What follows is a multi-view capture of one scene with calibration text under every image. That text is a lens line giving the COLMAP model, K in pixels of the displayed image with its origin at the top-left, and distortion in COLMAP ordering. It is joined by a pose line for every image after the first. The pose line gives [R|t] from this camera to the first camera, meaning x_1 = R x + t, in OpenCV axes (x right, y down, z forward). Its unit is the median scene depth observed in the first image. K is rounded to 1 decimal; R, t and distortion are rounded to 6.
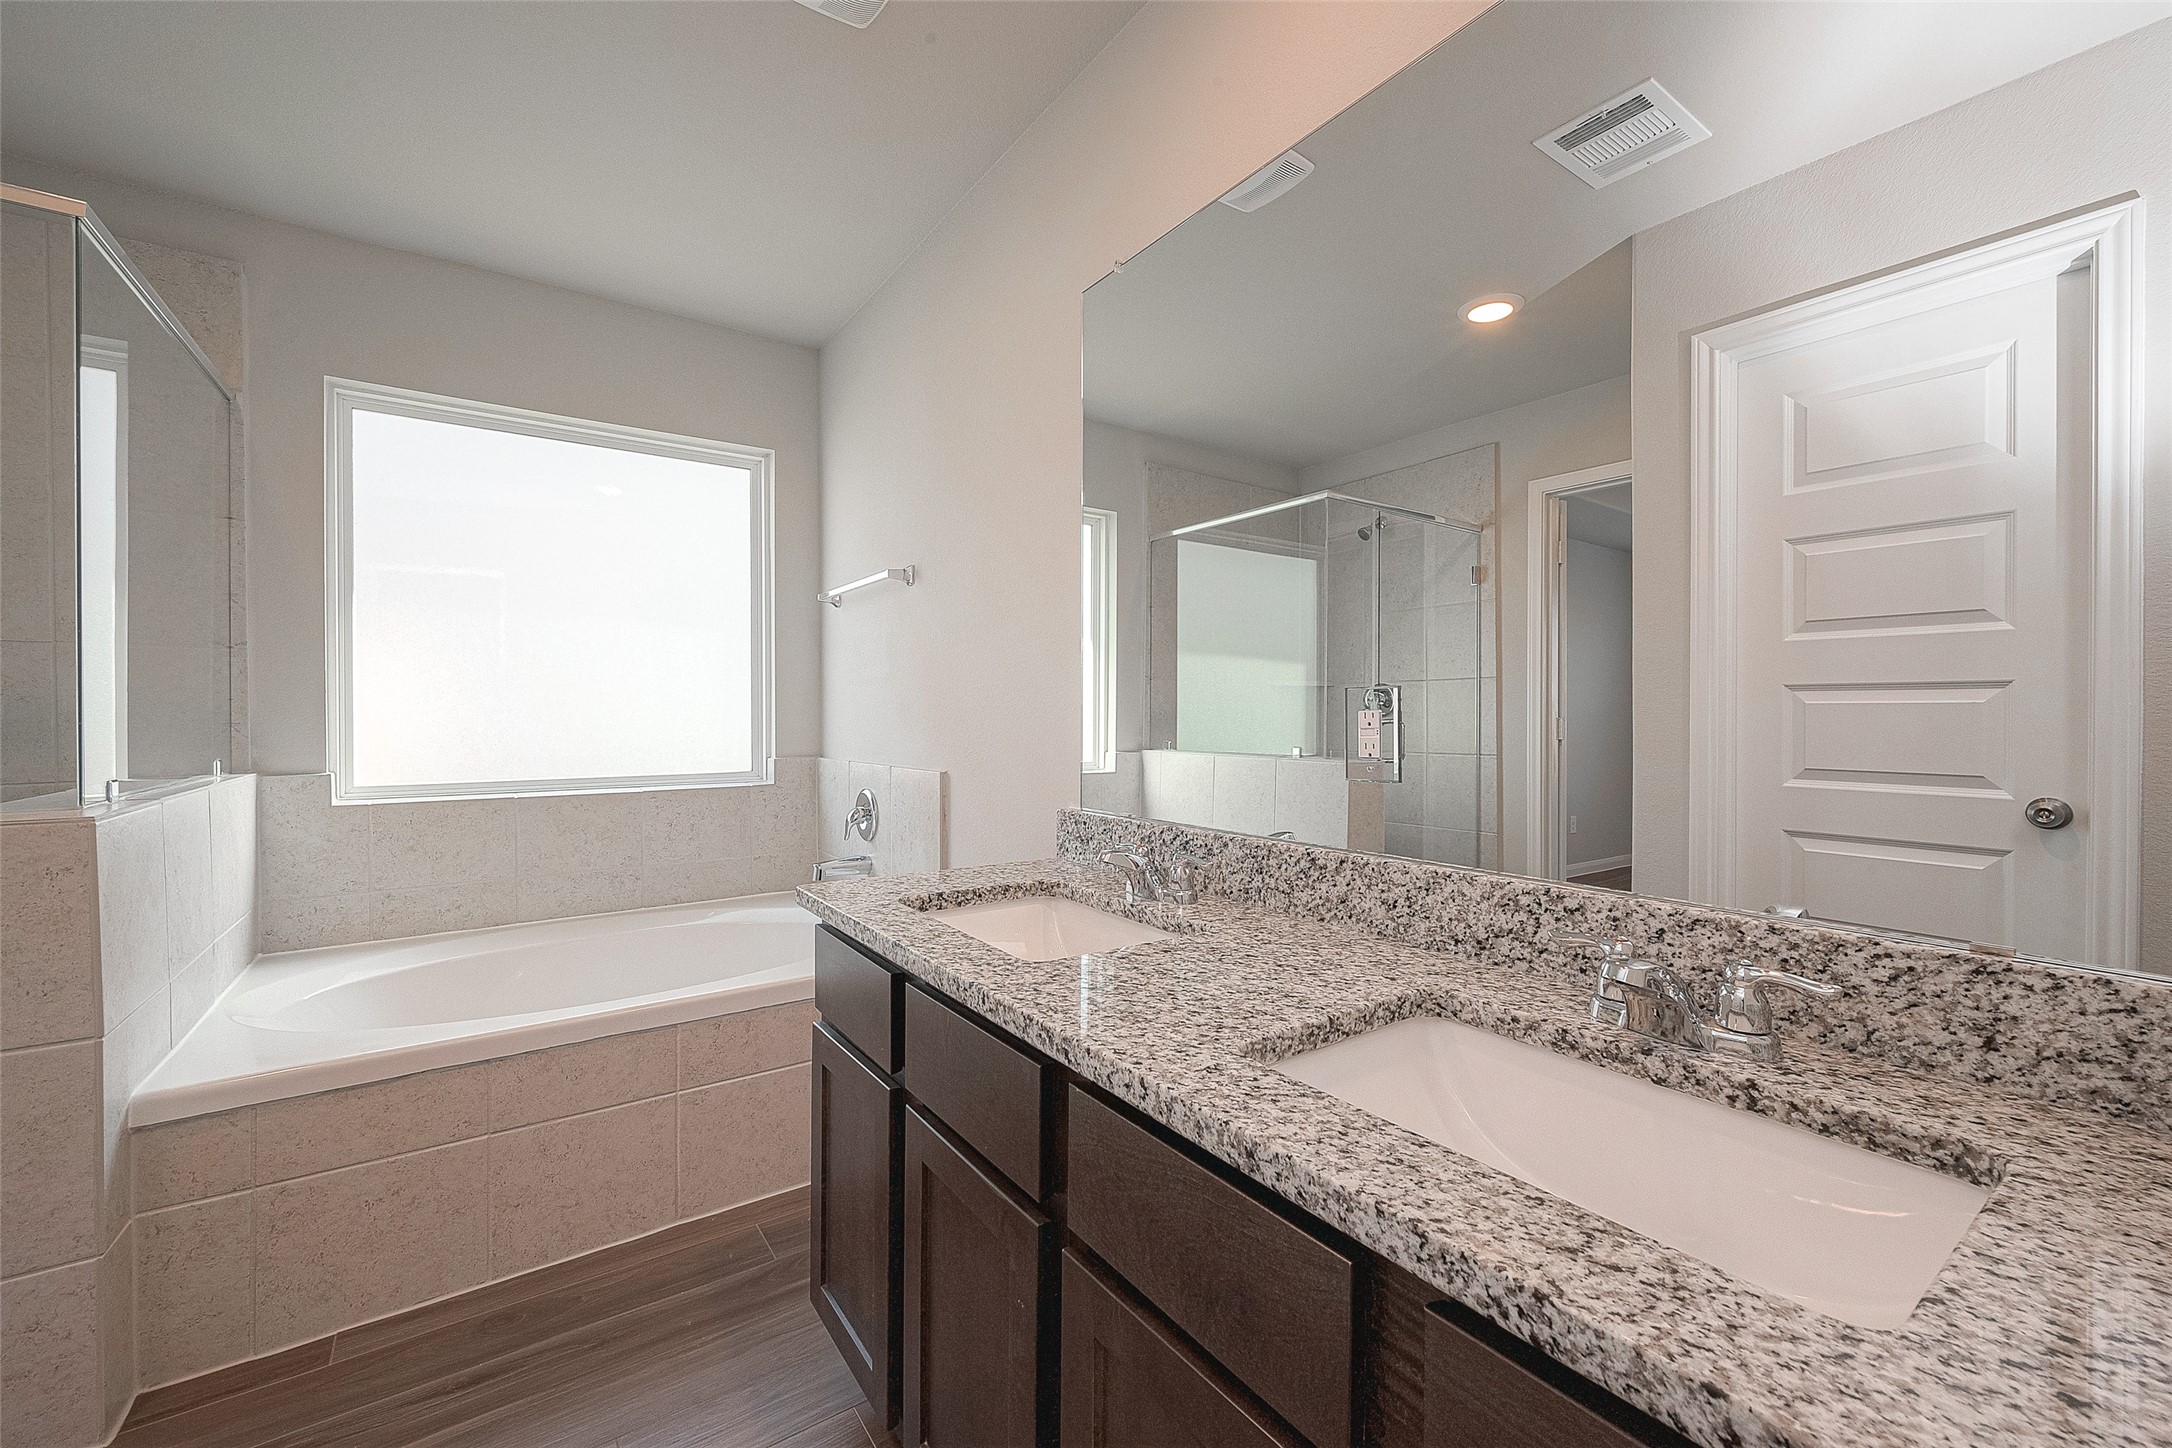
lens RADIAL K [[876.6, 0, 1086.0], [0, 876.6, 724.0], [0, 0, 1]] dist [-0.000174, -0.000063]
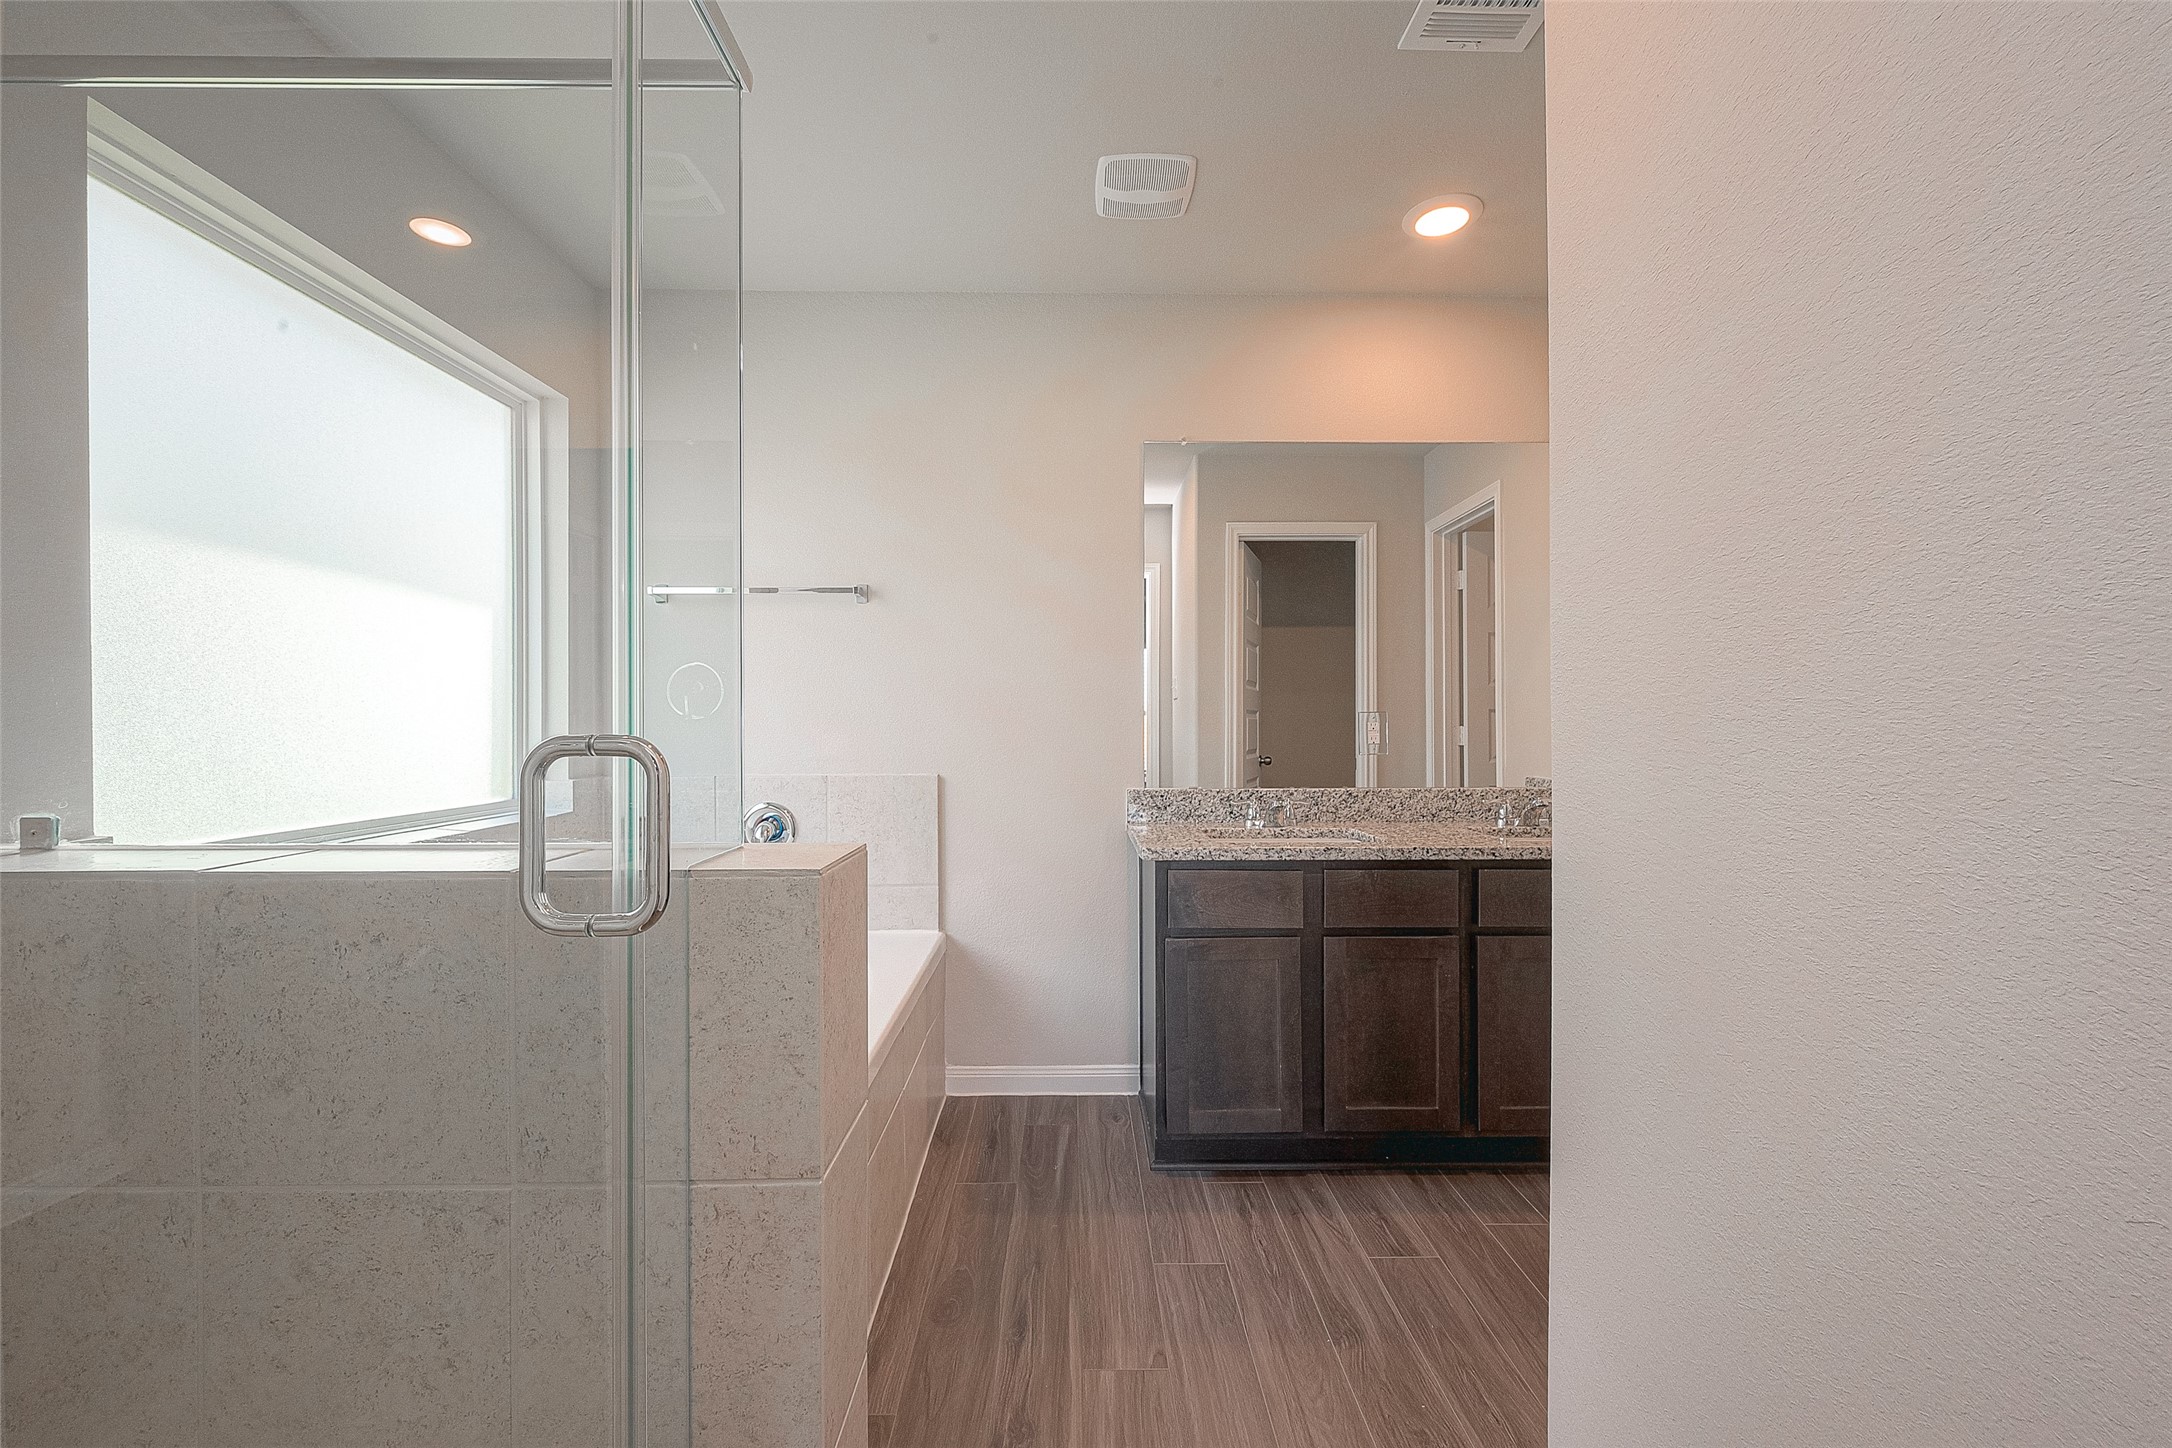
lens RADIAL K [[876.6, 0, 1086.0], [0, 876.6, 724.0], [0, 0, 1]] dist [-0.000174, -0.000063]
pose [[0.563720, -0.003710, 0.825958, -1.488950], [0.013014, 0.999906, -0.004391, -0.008293], [-0.825864, 0.013224, 0.563715, 0.277103]]
